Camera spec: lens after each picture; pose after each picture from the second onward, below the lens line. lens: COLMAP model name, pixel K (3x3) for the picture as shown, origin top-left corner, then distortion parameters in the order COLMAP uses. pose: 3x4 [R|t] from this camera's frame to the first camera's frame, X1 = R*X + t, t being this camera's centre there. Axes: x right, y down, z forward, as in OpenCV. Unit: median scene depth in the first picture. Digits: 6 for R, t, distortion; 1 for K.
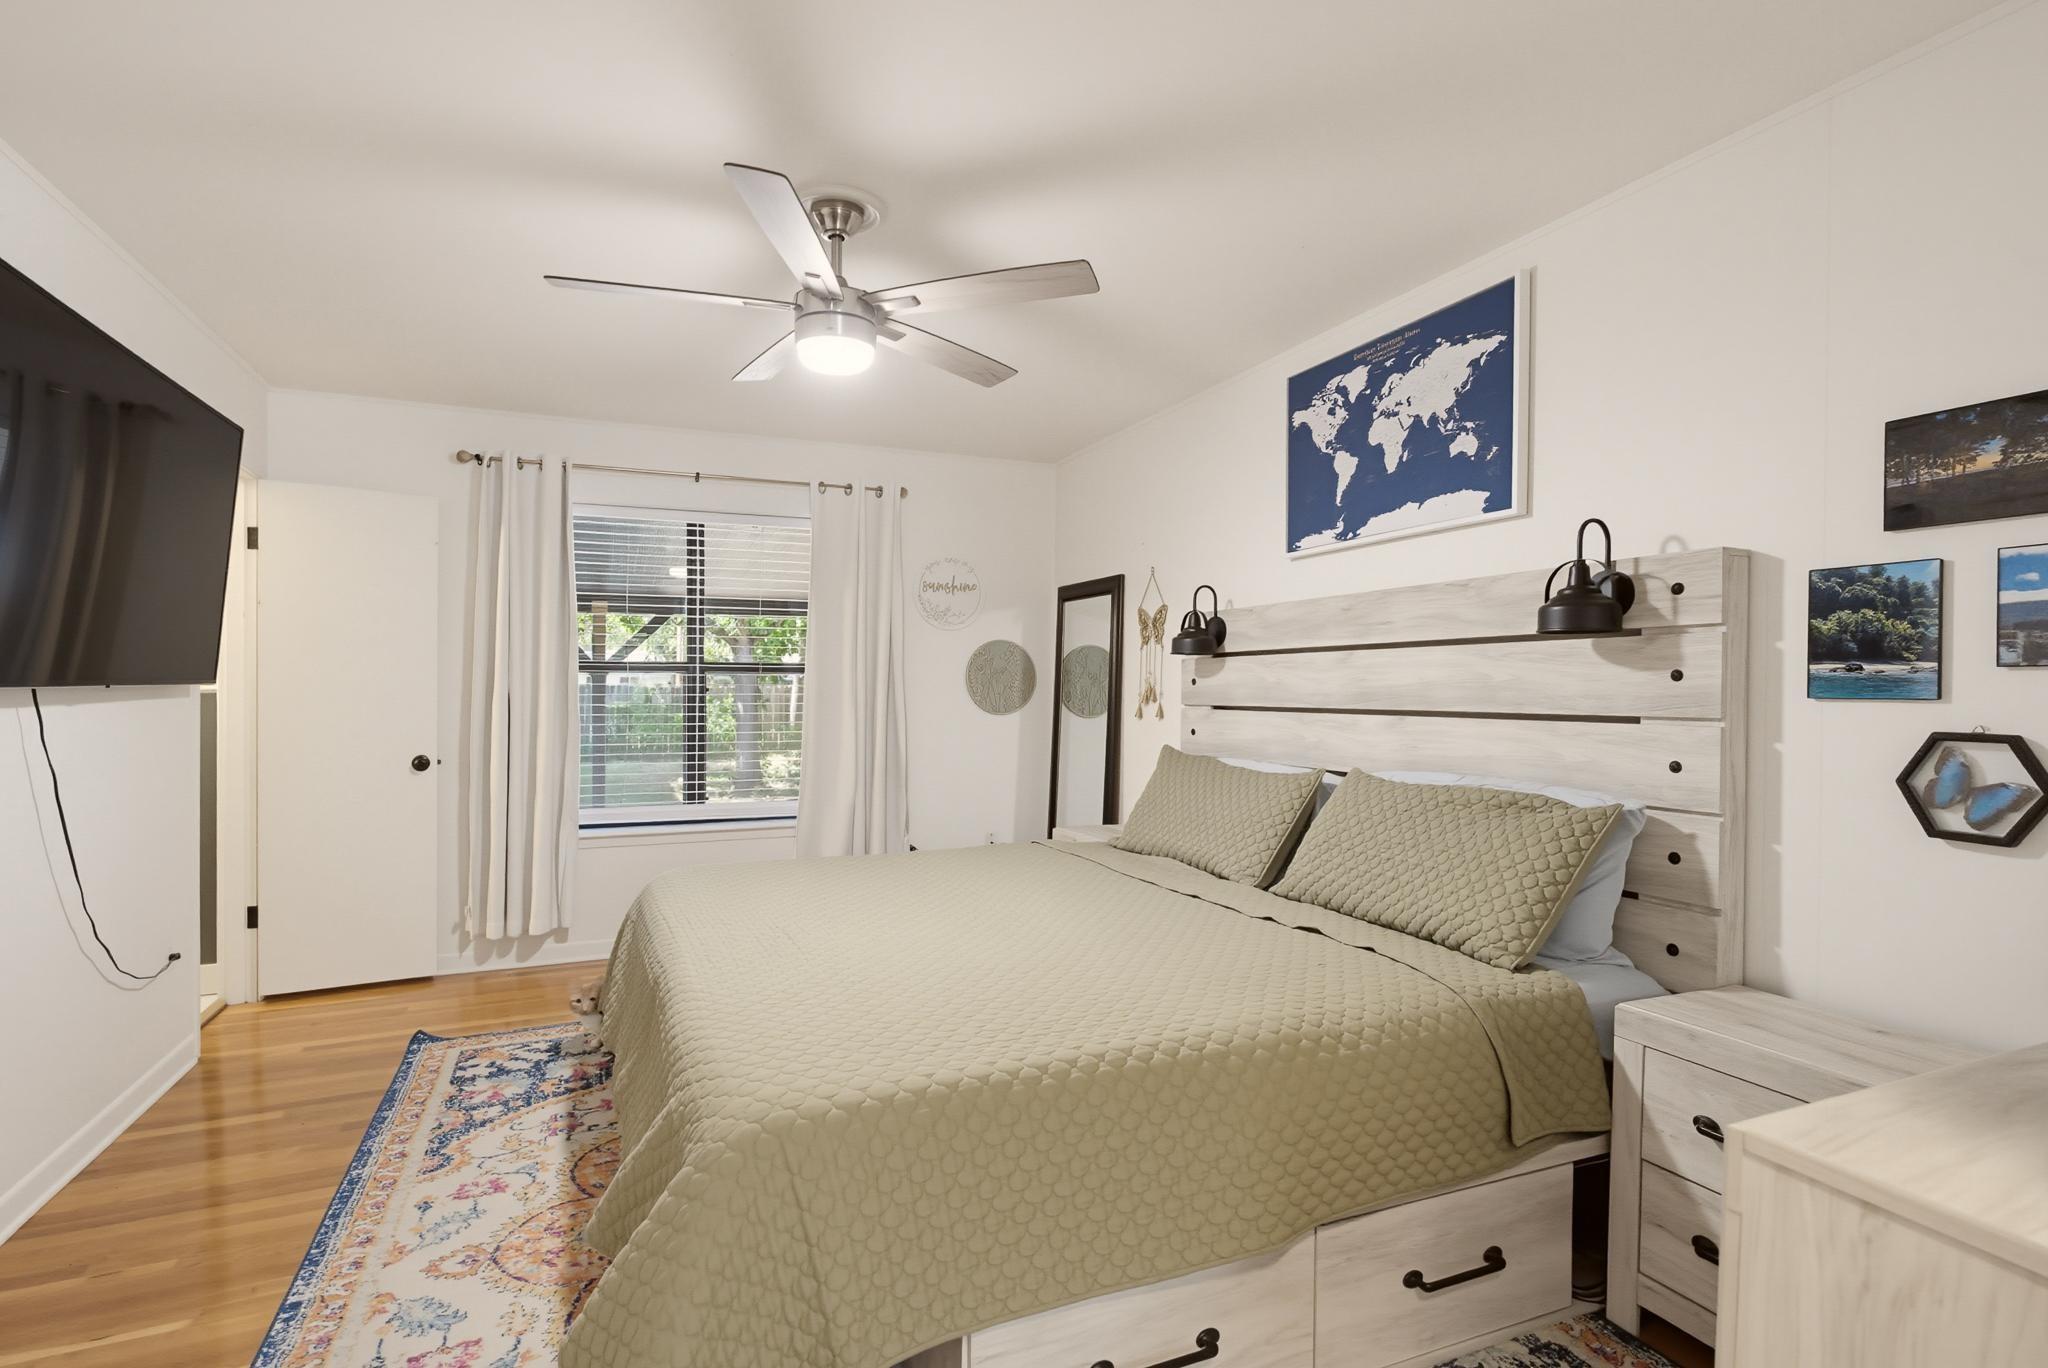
lens RADIAL K [[992.9, 0, 1019.1], [0, 992.9, 687.0], [0, 0, 1]] dist [-0.001933, 0.000231]
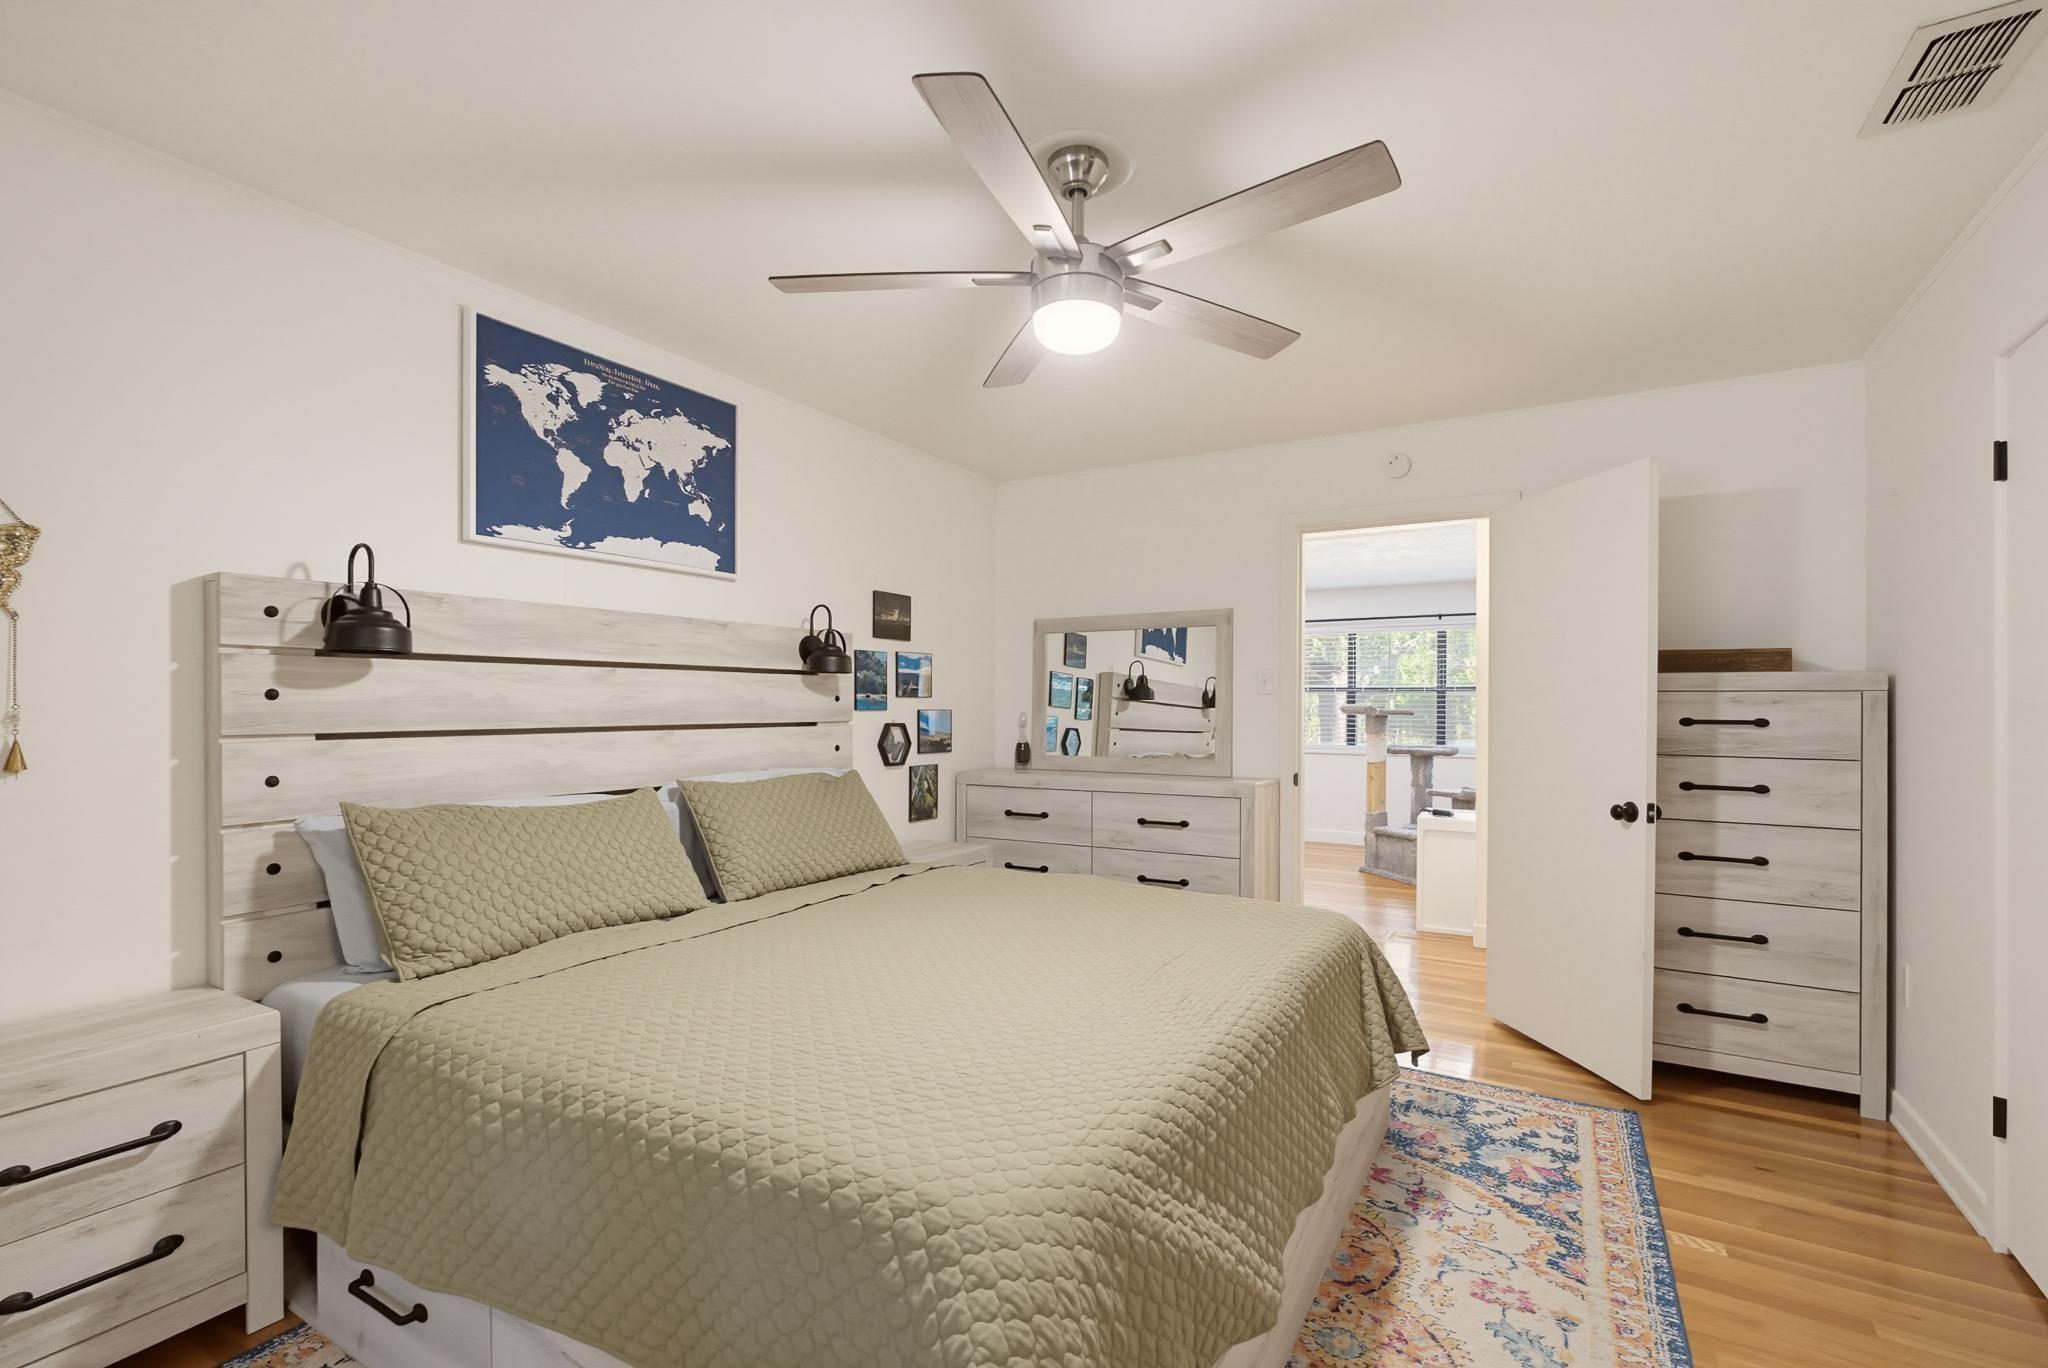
lens RADIAL K [[904.1, 0, 1019.3], [0, 904.1, 700.7], [0, 0, 1]] dist [-0.003133, 0.001524]
pose [[-0.583351, -0.004579, 0.812208, -0.650682], [-0.008983, 0.999959, -0.000814, -0.006649], [-0.812171, -0.007770, -0.583368, 1.225350]]
